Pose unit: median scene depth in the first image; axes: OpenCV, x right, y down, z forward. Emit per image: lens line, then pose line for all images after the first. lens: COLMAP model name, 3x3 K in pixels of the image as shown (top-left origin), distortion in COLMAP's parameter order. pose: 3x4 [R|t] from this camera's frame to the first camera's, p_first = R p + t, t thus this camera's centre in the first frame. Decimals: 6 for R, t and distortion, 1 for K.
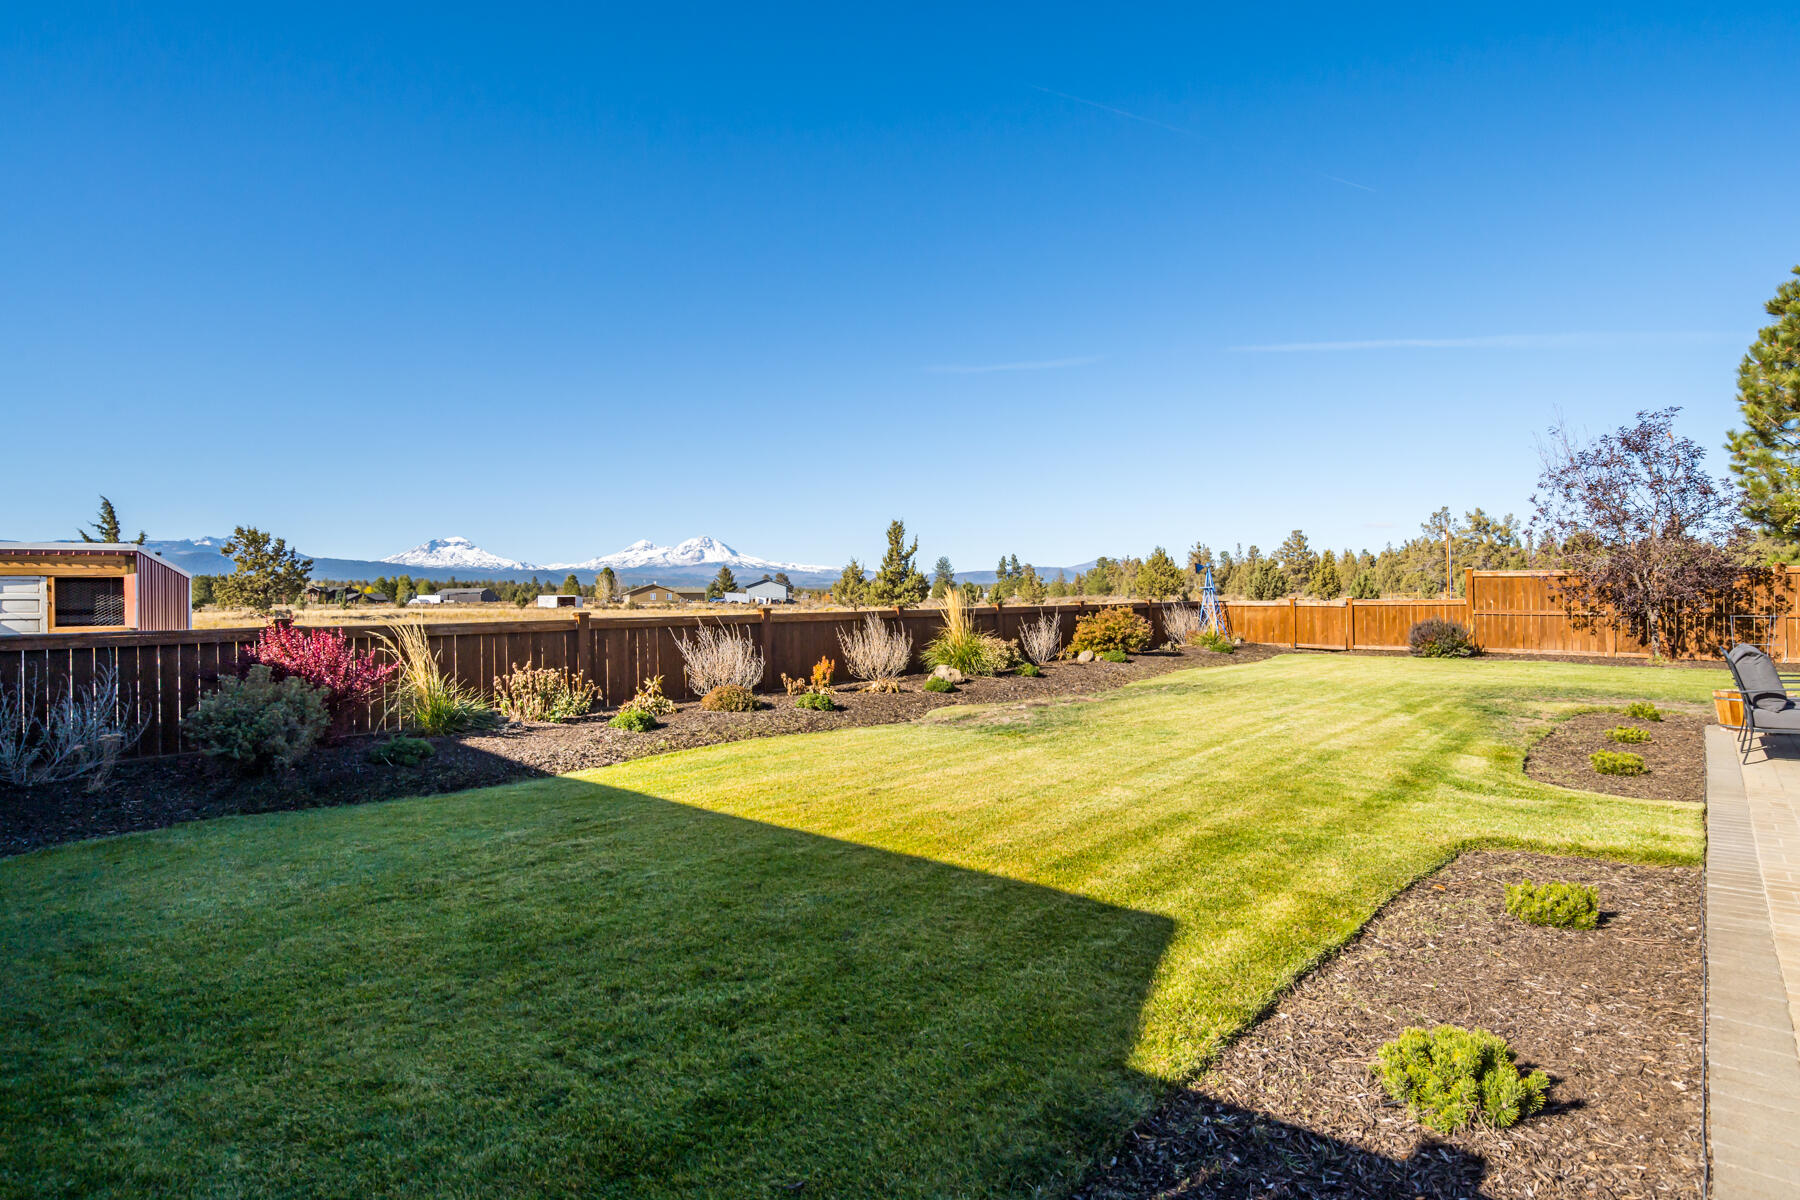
lens RADIAL K [[903.5, 0, 903.2], [0, 903.5, 603.0], [0, 0, 1]] dist [-0.005531, 0.000120]
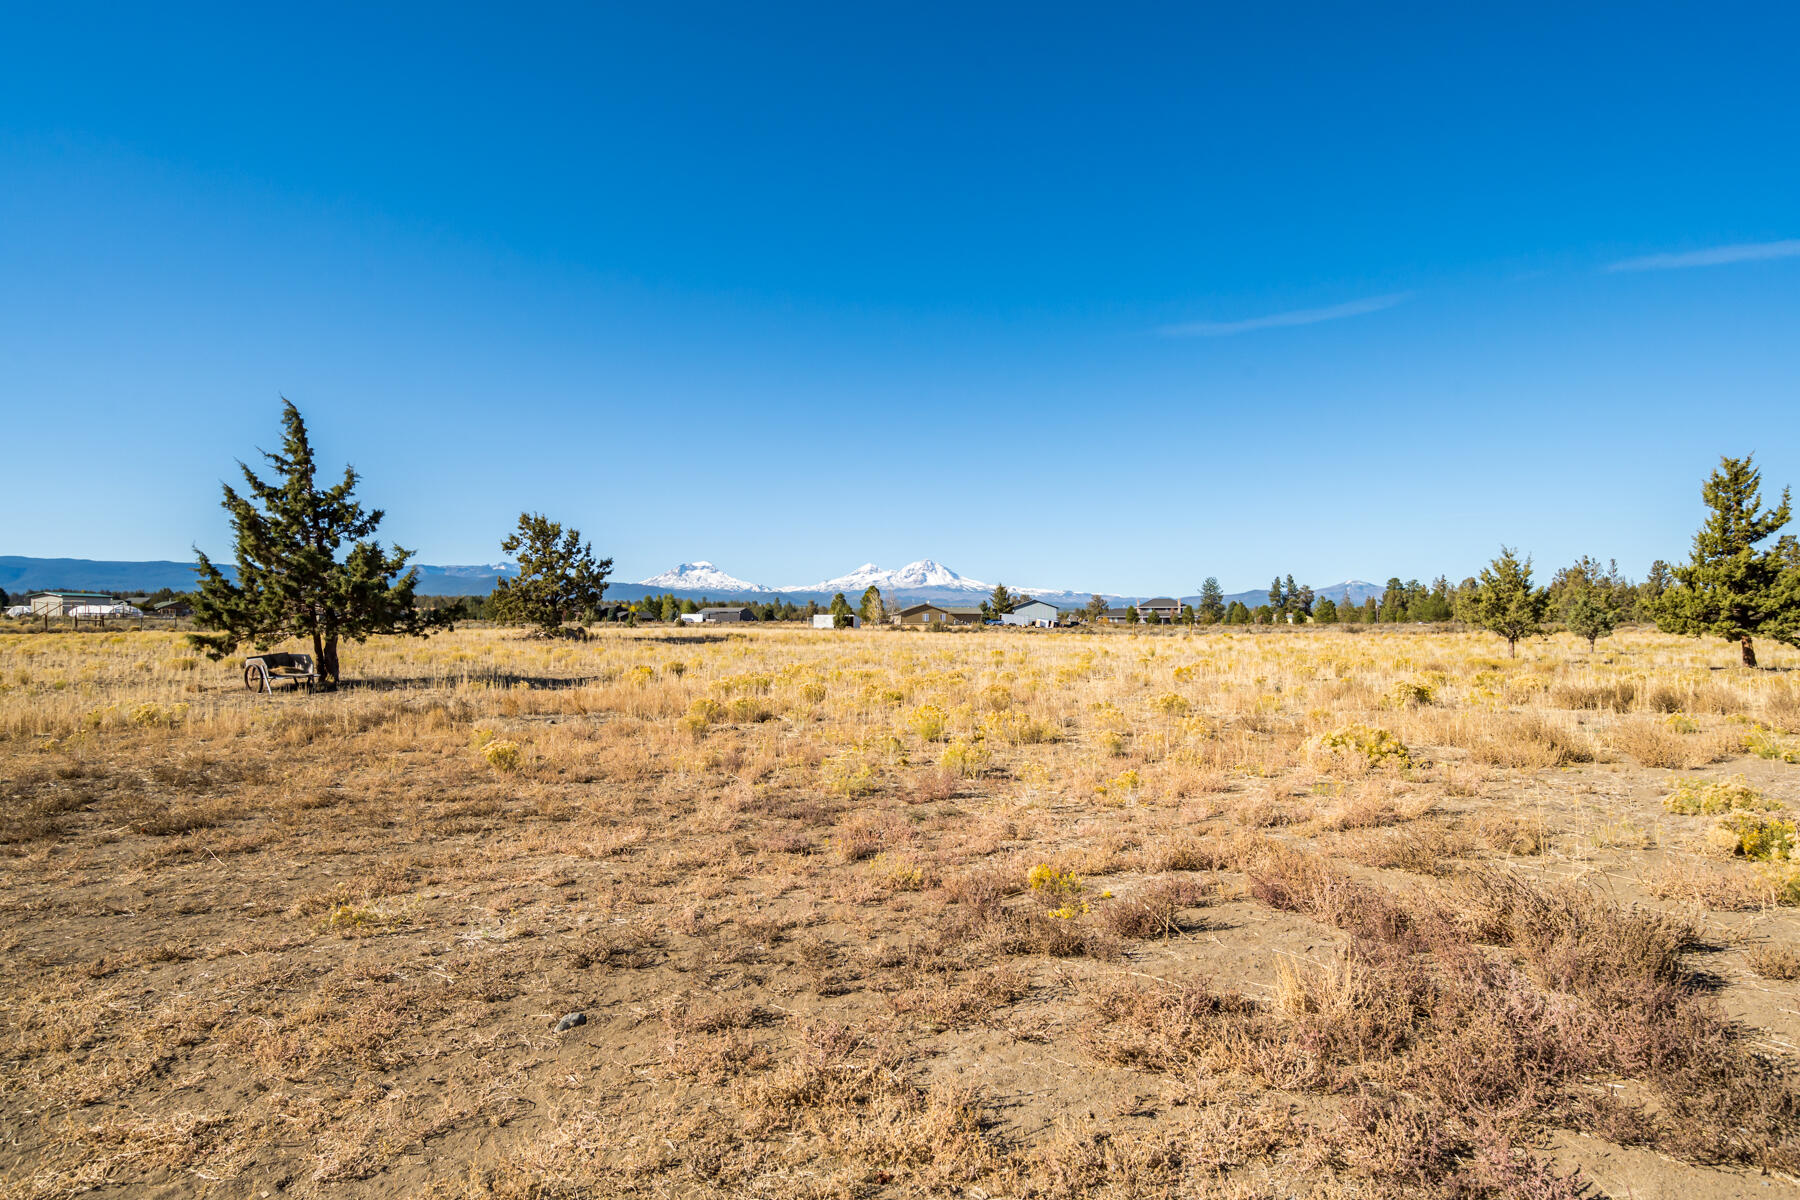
lens RADIAL K [[910.1, 0, 898.3], [0, 910.1, 604.2], [0, 0, 1]] dist [-0.013435, 0.000971]
pose [[0.969820, 0.006840, -0.243725, -0.862130], [-0.012831, 0.999653, -0.023002, 0.006907], [0.243483, 0.025435, 0.969572, 1.184378]]
